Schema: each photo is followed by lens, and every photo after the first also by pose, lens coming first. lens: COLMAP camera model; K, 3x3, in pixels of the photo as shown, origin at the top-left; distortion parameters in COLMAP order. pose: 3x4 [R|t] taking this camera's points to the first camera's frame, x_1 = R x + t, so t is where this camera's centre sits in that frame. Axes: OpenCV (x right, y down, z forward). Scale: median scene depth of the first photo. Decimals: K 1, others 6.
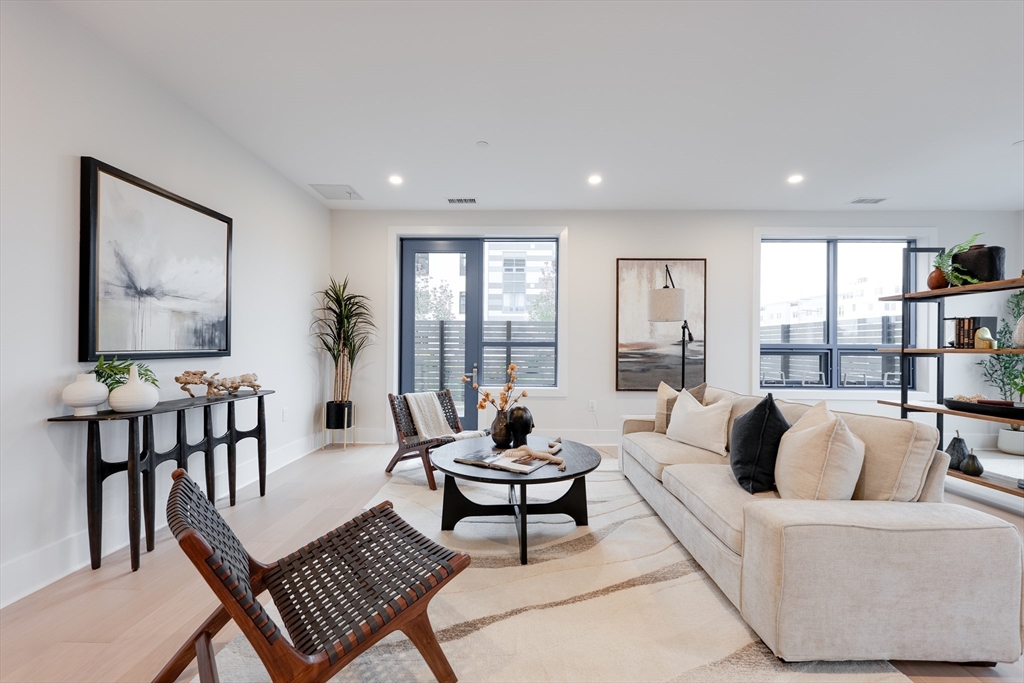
lens RADIAL K [[416.5, 0, 512.7], [0, 416.5, 342.6], [0, 0, 1]] dist [-0.001707, 0.000963]
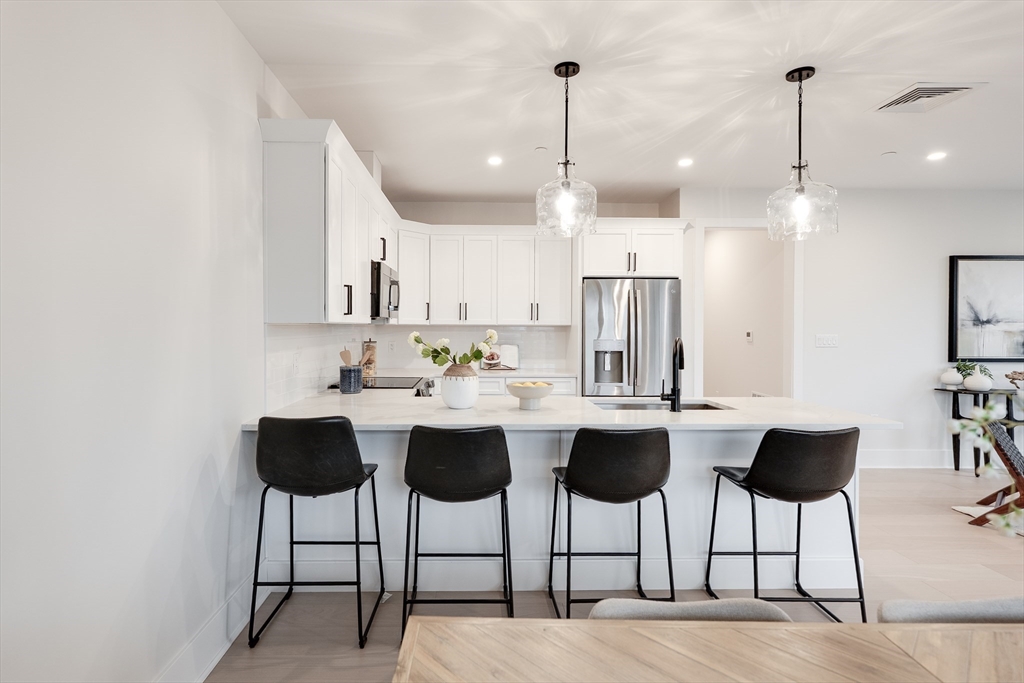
lens RADIAL K [[509.5, 0, 477.6], [0, 509.5, 326.7], [0, 0, 1]] dist [0.002275, -0.003102]
pose [[0.019287, -0.002756, -0.999810, 1.019703], [-0.000550, 0.999996, -0.002767, -0.086338], [0.999814, 0.000603, 0.019285, -0.980825]]
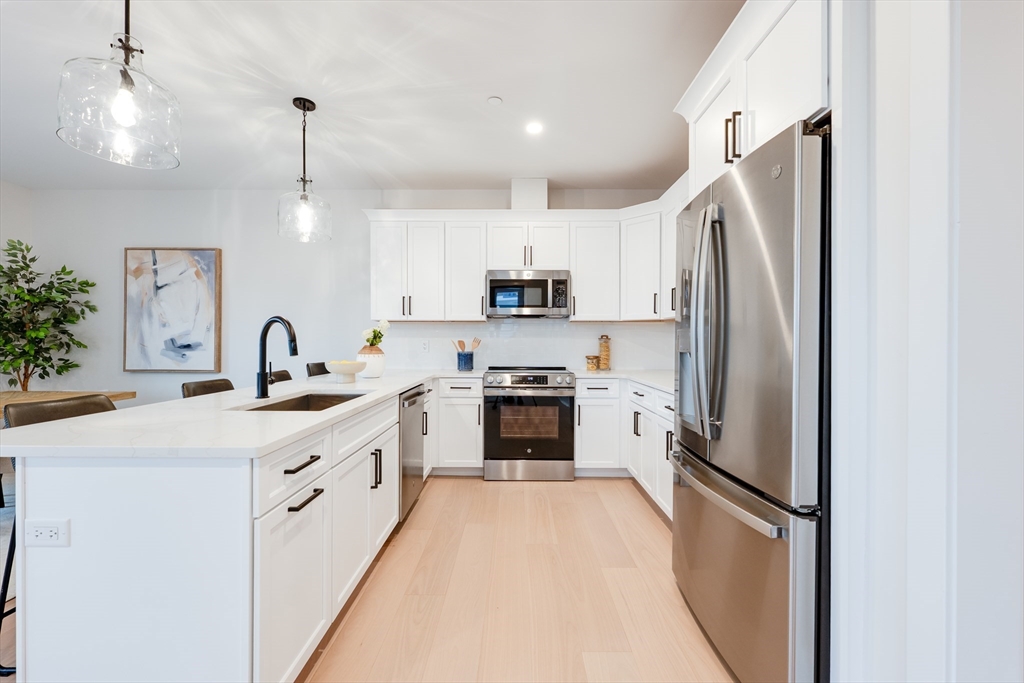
lens RADIAL K [[416.5, 0, 511.9], [0, 416.5, 341.8], [0, 0, 1]] dist [-0.001707, 0.000963]
pose [[-0.999916, -0.004350, -0.012223, -0.473351], [-0.004345, 0.999990, -0.000466, -0.022207], [0.012224, -0.000413, -0.999925, 0.229230]]
